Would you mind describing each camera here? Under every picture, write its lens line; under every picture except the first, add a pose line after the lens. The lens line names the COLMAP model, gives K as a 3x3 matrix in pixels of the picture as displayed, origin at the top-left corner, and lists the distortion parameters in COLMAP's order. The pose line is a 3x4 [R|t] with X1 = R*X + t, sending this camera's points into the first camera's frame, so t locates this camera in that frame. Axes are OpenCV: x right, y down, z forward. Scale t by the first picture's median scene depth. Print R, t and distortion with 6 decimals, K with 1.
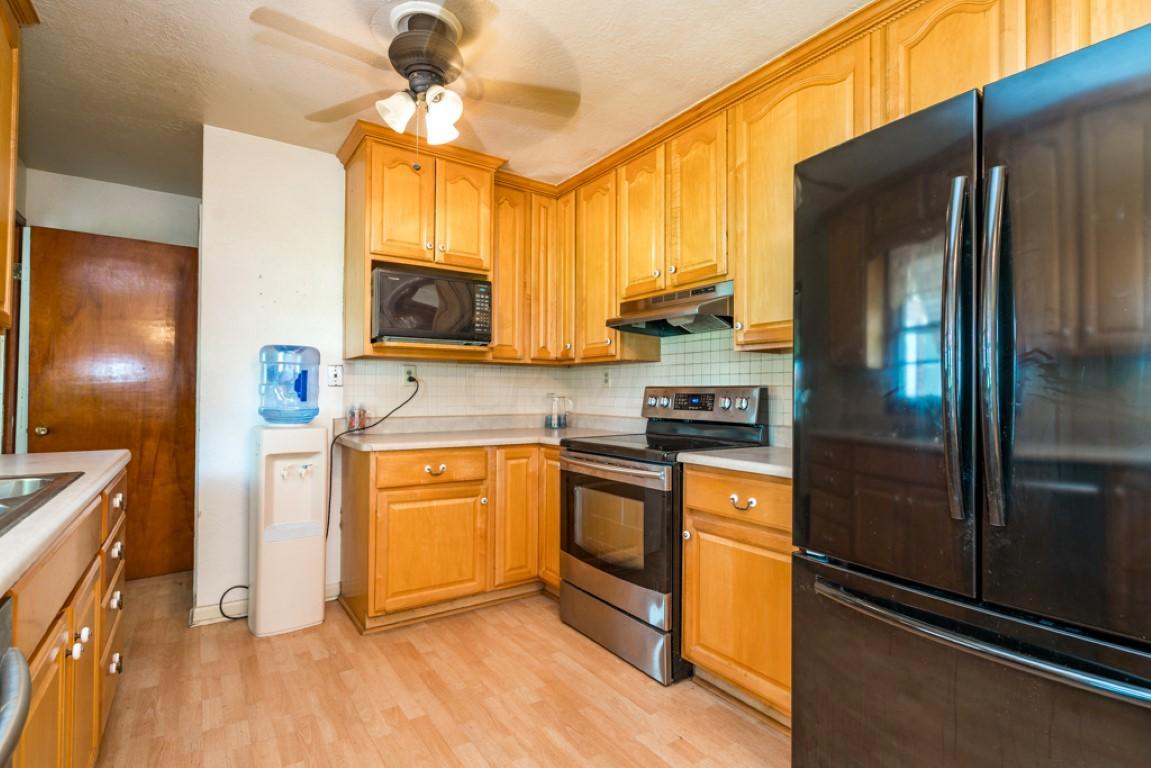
lens RADIAL K [[551.7, 0, 570.1], [0, 551.7, 386.5], [0, 0, 1]] dist [0.002012, 0.002771]
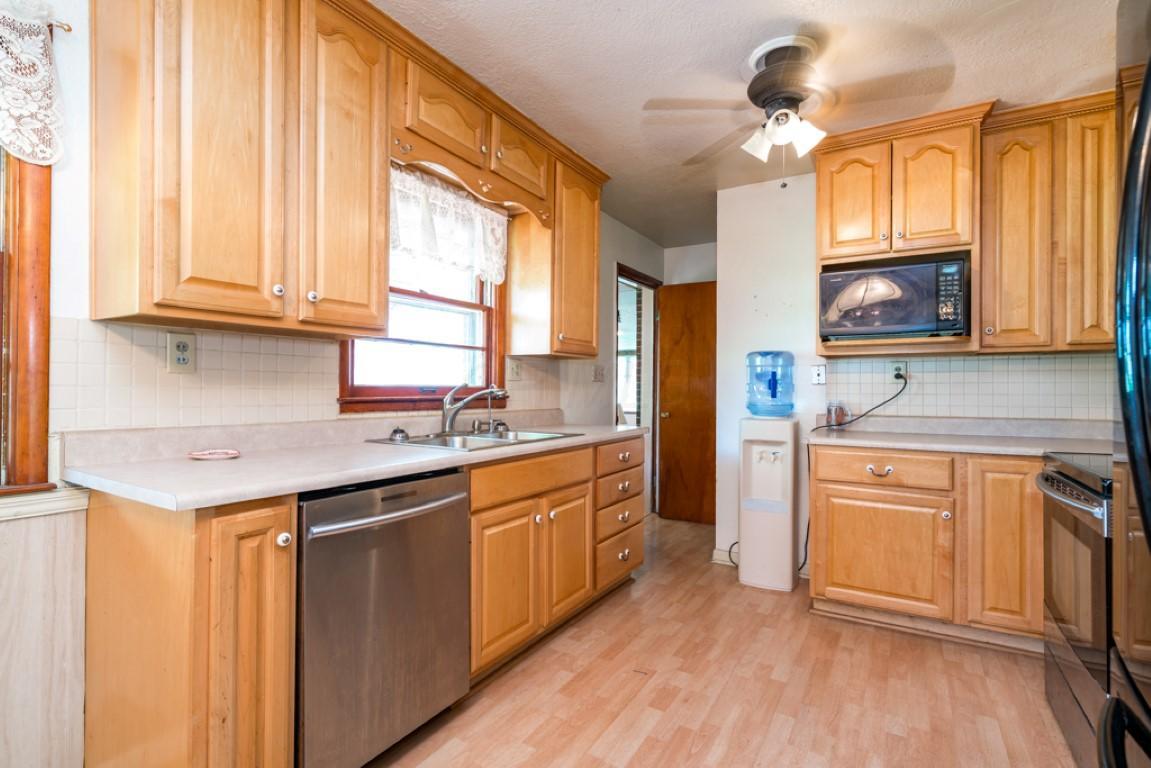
lens RADIAL K [[551.7, 0, 573.7], [0, 551.7, 388.4], [0, 0, 1]] dist [0.002012, 0.002771]
pose [[0.424167, -0.006872, -0.905558, 0.400602], [0.009009, 0.999954, -0.003368, 0.007112], [0.905539, -0.006729, 0.424209, 0.113892]]
